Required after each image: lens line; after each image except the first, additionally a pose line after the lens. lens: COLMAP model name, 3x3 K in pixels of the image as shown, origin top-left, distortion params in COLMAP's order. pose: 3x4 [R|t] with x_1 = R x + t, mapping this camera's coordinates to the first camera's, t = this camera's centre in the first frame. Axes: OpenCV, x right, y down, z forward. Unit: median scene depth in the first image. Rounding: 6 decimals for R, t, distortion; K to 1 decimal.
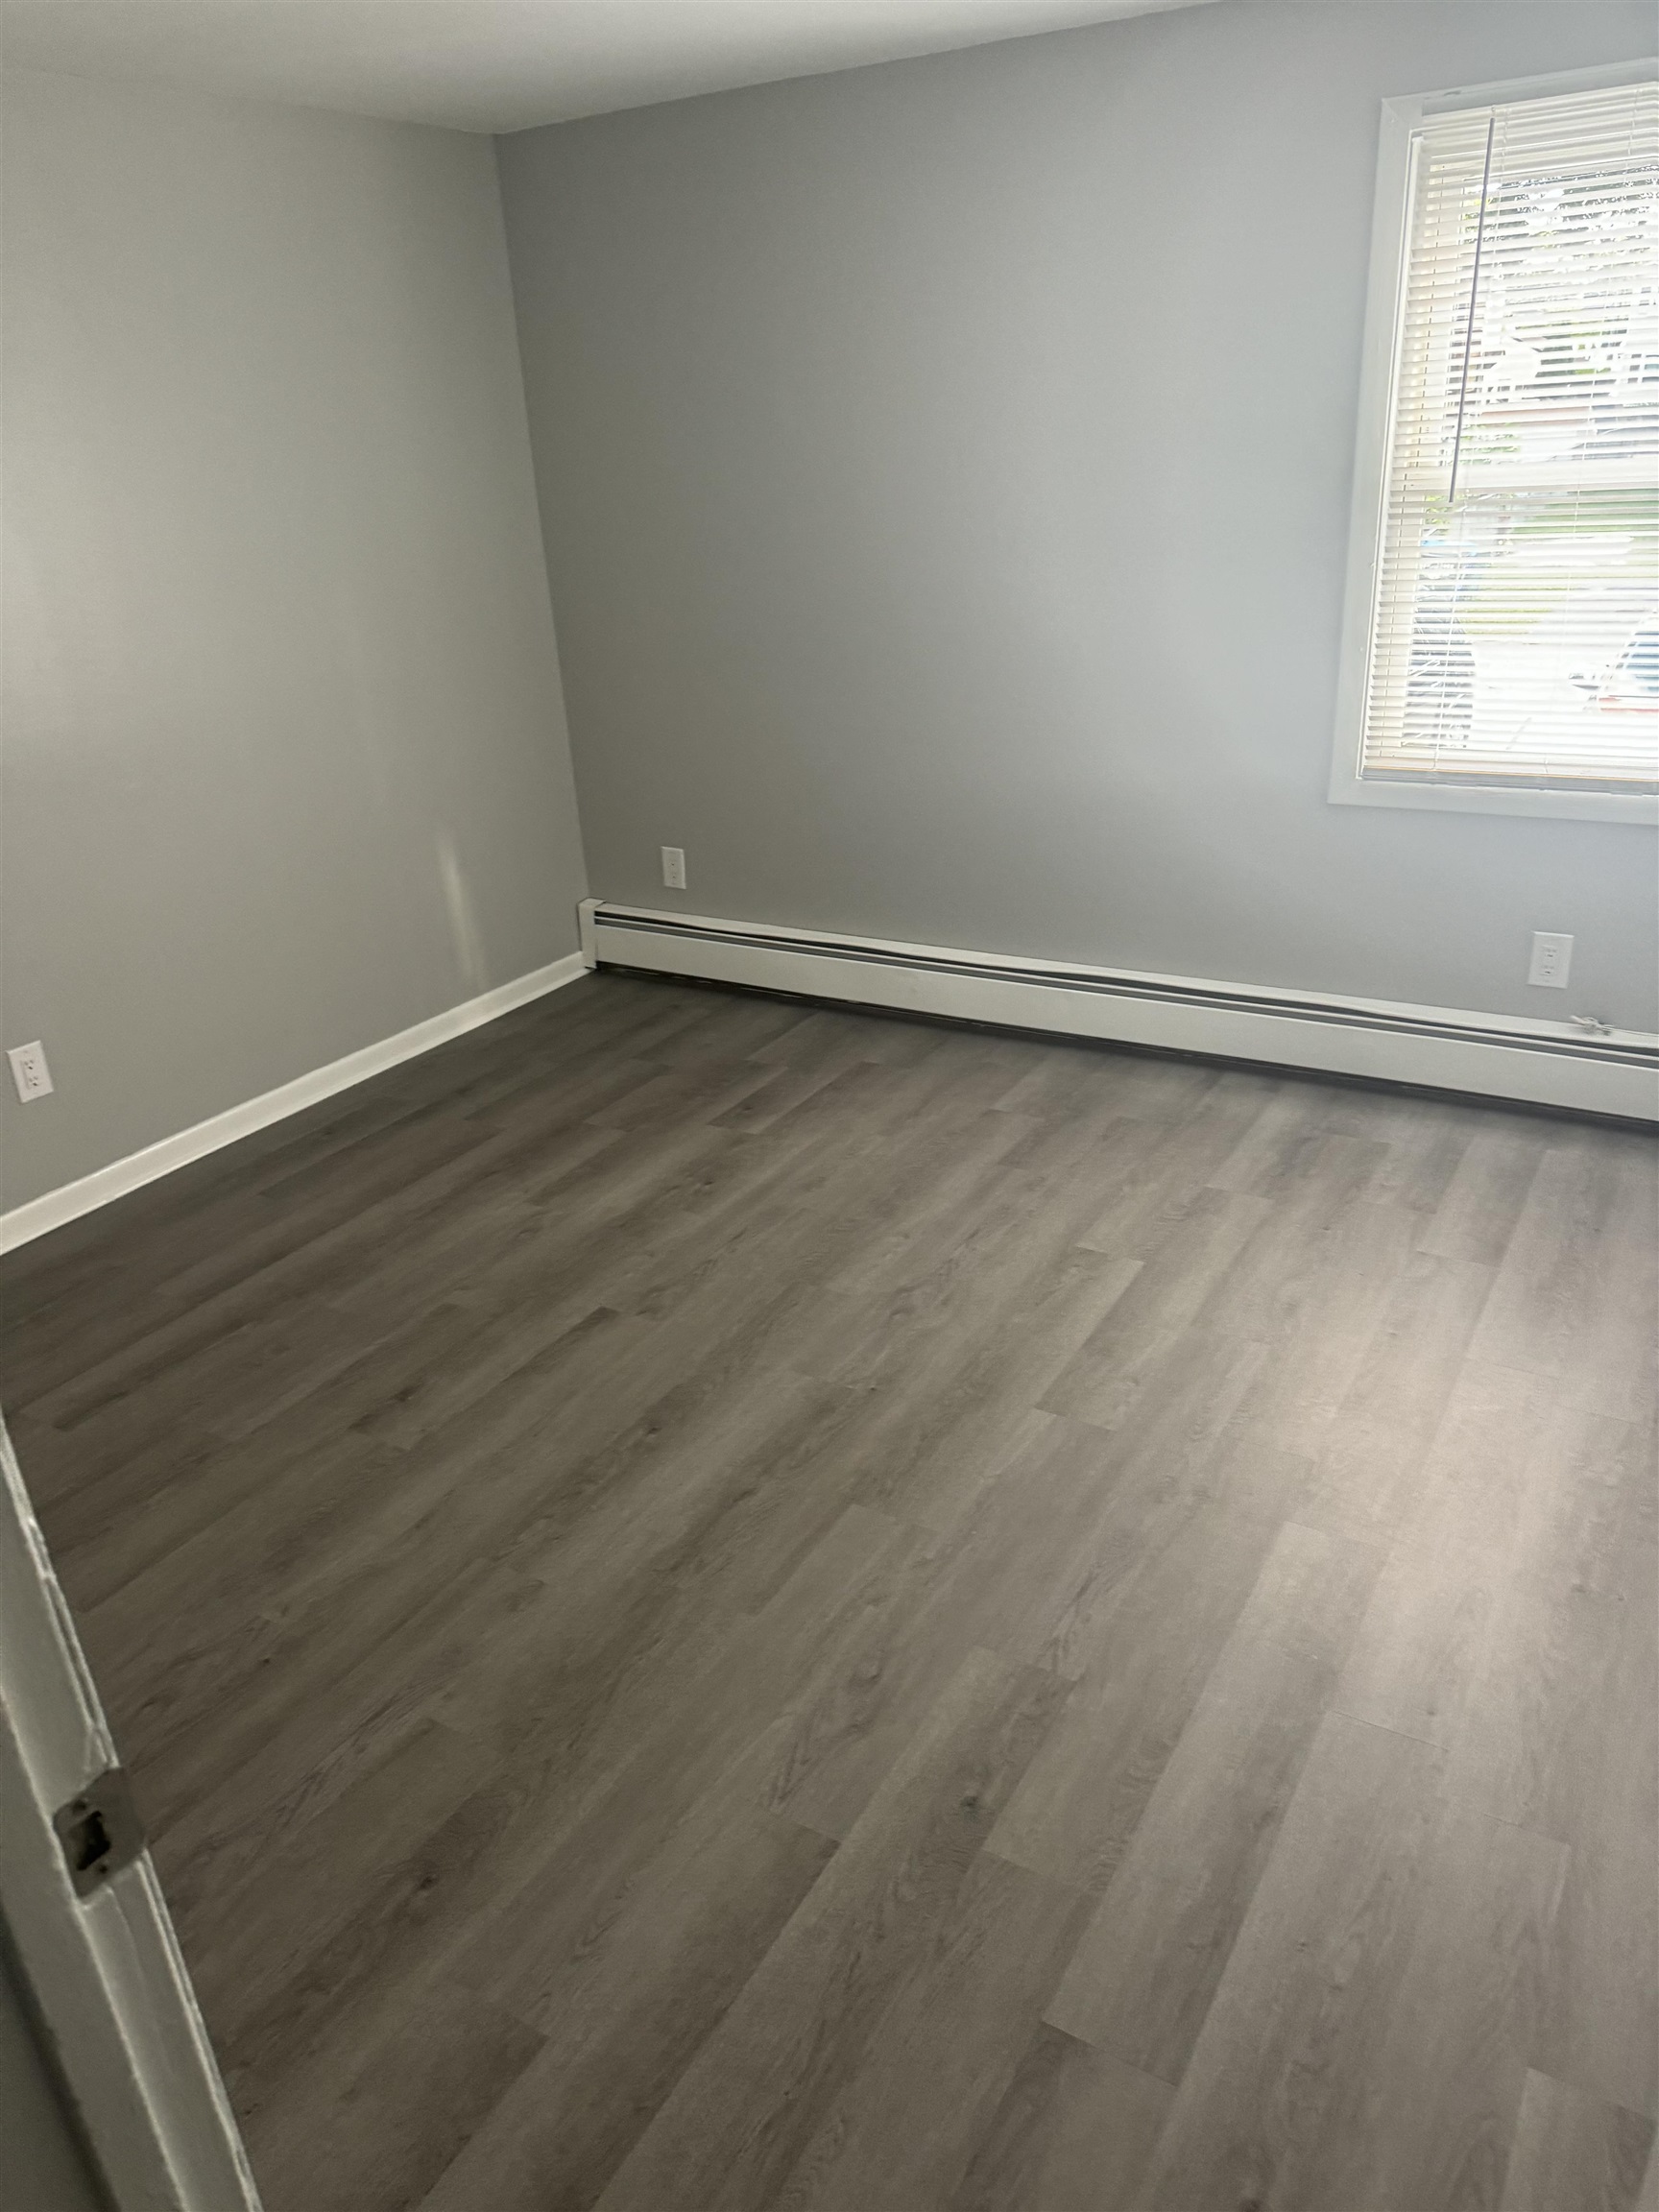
lens RADIAL K [[1531.3, 0, 829.5], [0, 1531.3, 1106.0], [0, 0, 1]] dist [-0.001347, -0.001043]
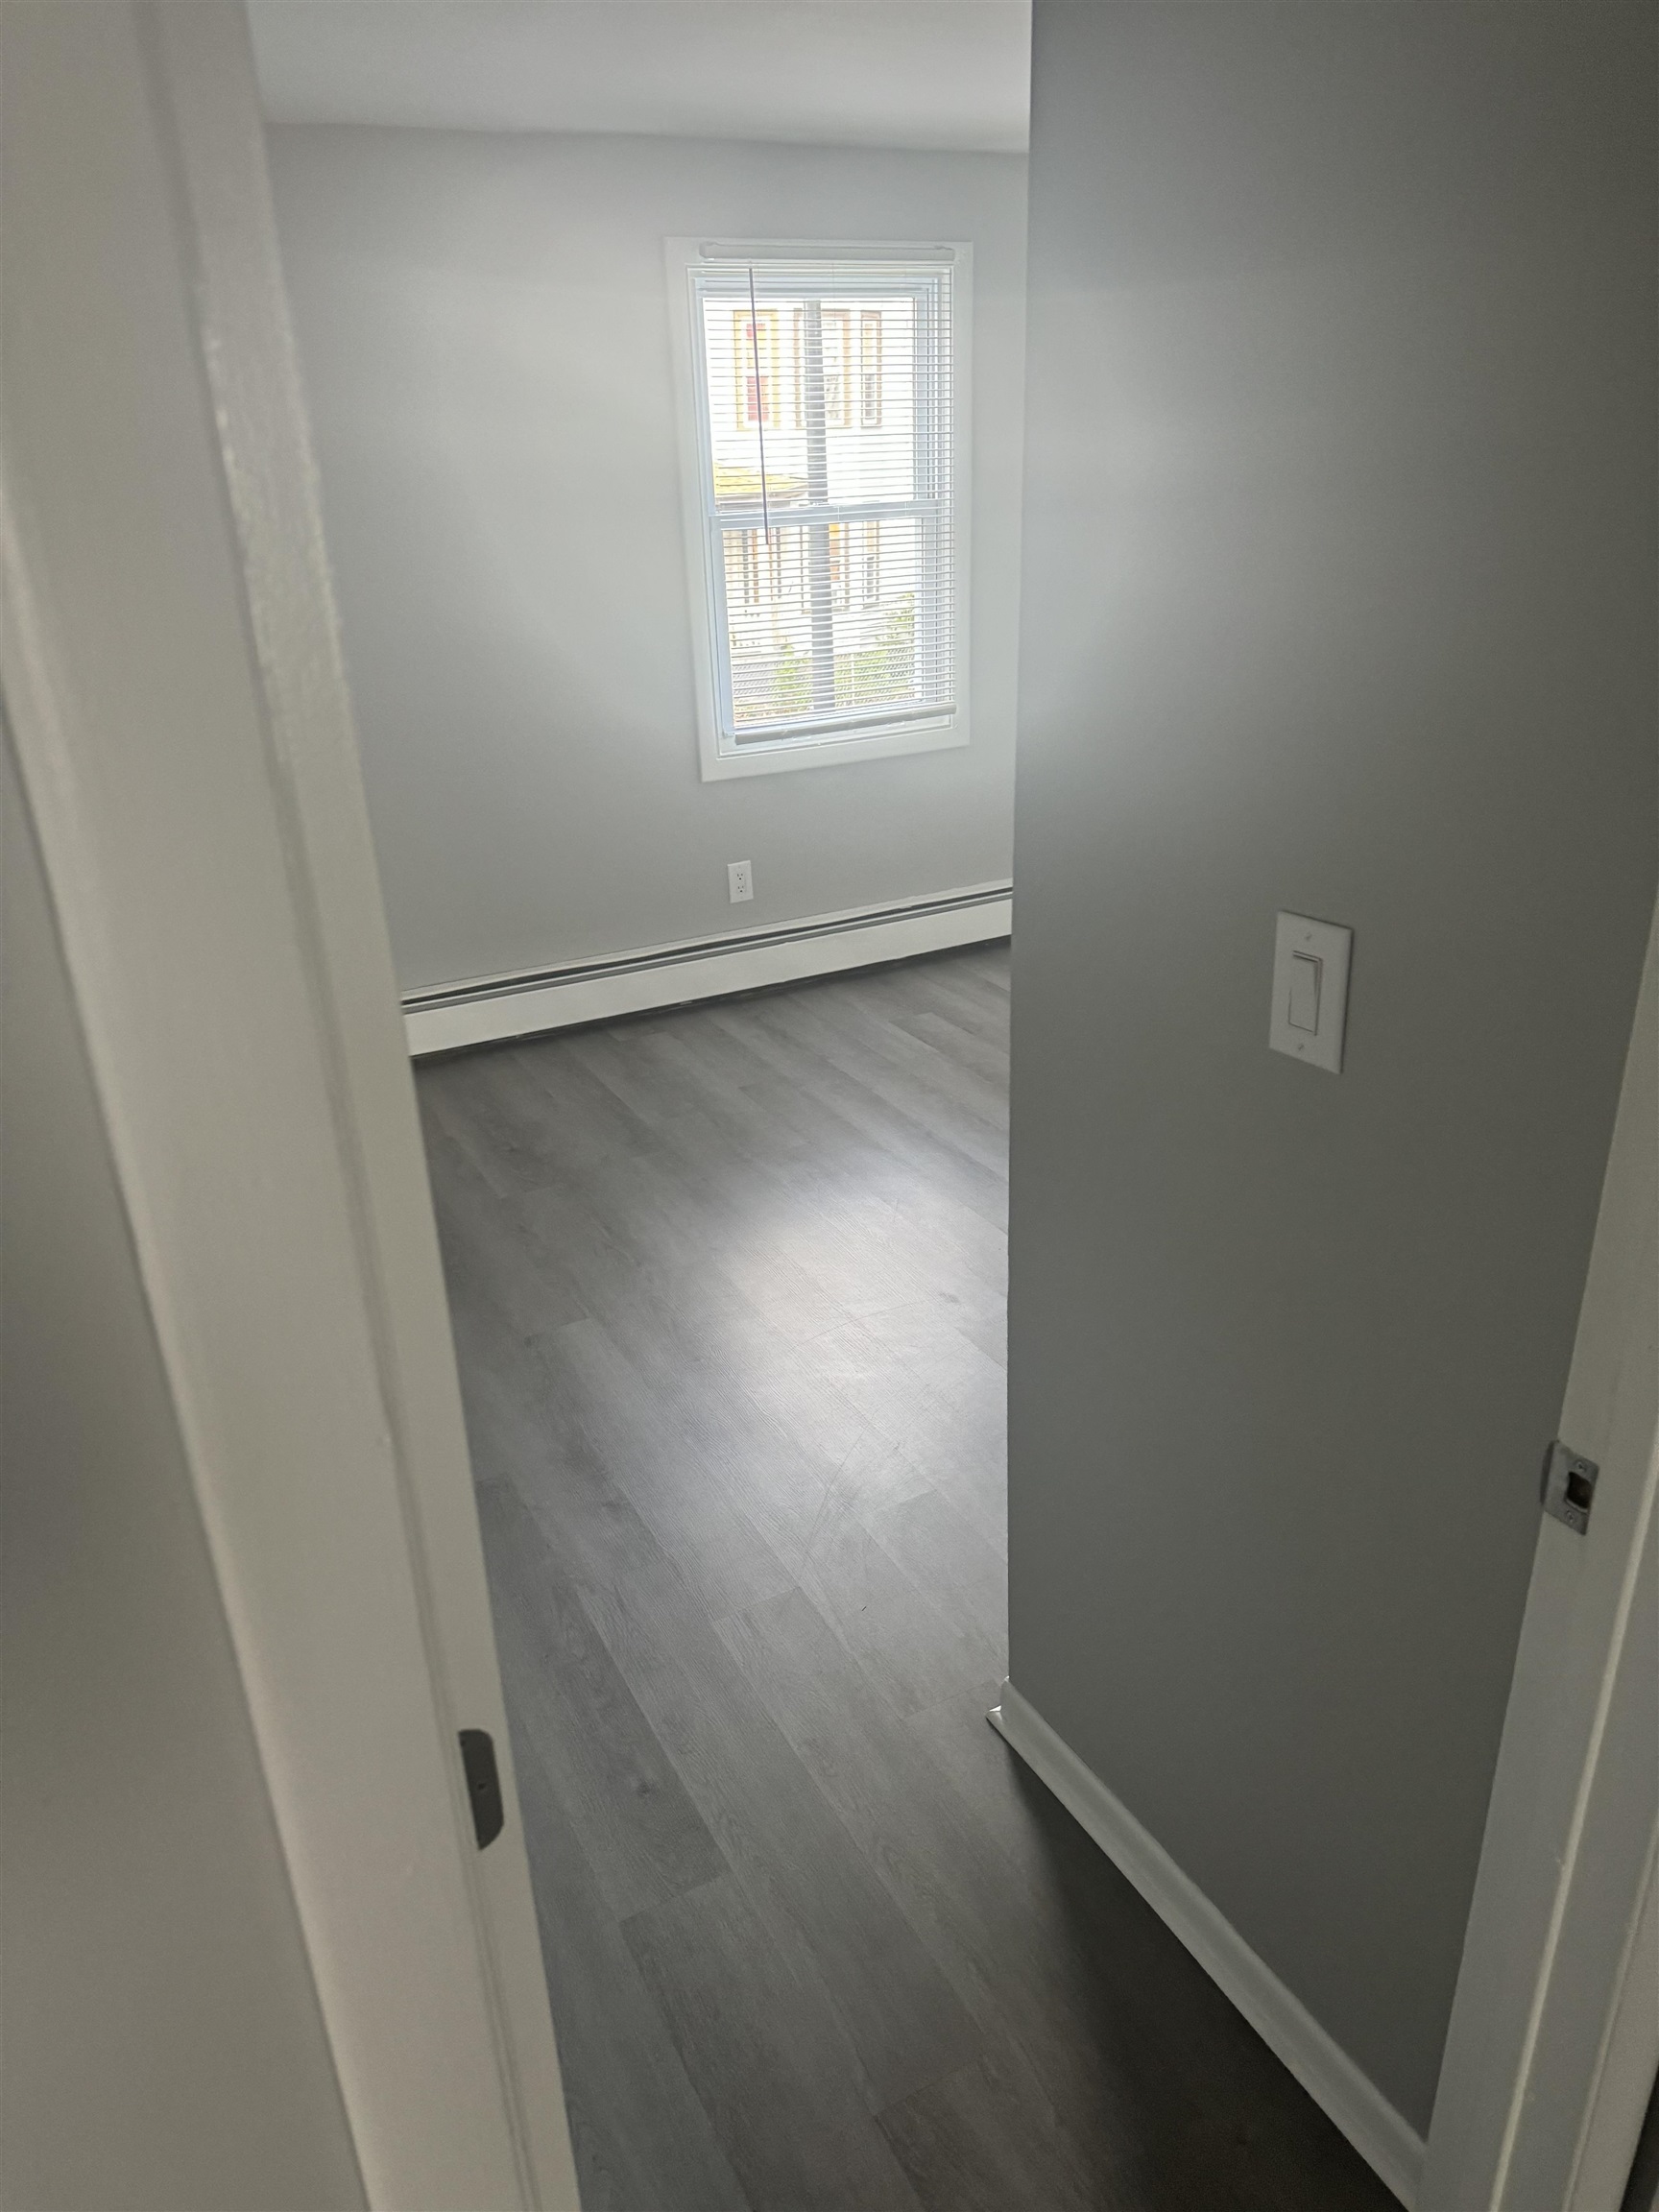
lens RADIAL K [[1531.3, 0, 829.5], [0, 1531.3, 1106.0], [0, 0, 1]] dist [-0.001347, -0.001043]
pose [[0.515543, -0.306328, 0.800236, -0.738041], [0.348426, 0.928161, 0.130828, -0.095432], [-0.782825, 0.211375, 0.585240, 0.265233]]
